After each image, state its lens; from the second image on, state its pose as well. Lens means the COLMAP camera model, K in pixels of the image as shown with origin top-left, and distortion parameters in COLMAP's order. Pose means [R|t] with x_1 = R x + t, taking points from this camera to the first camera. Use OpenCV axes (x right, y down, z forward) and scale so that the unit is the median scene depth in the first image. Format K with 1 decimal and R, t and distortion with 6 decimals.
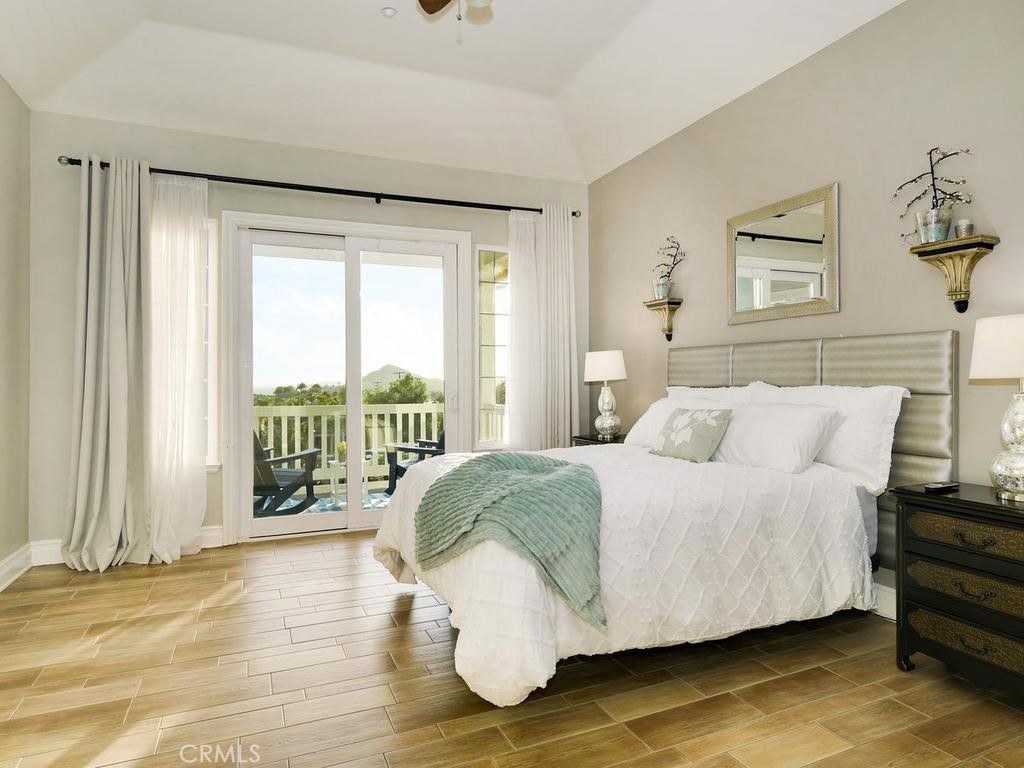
lens RADIAL K [[623.8, 0, 515.9], [0, 623.8, 377.6], [0, 0, 1]] dist [-0.002535, -0.006203]
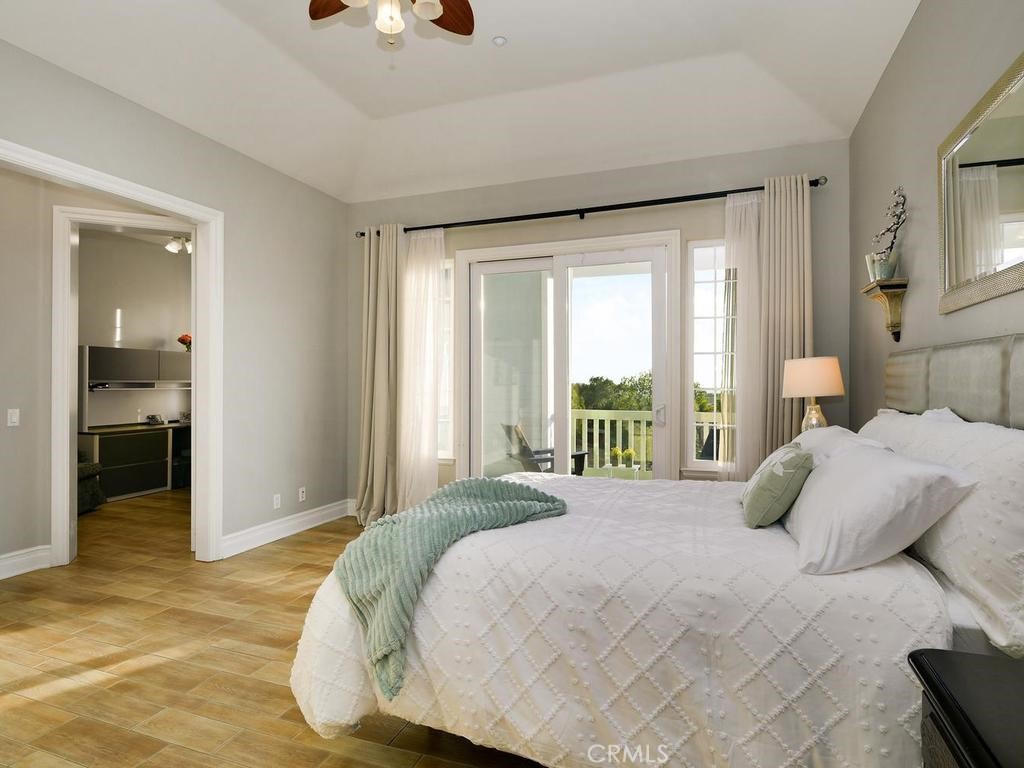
lens RADIAL K [[574.2, 0, 511.9], [0, 574.2, 383.8], [0, 0, 1]] dist [-0.010981, -0.001828]
pose [[0.719753, 0.007182, -0.694193, 0.417934], [0.000299, 0.999943, 0.010655, -0.021202], [0.694230, -0.007876, 0.719710, 0.281489]]
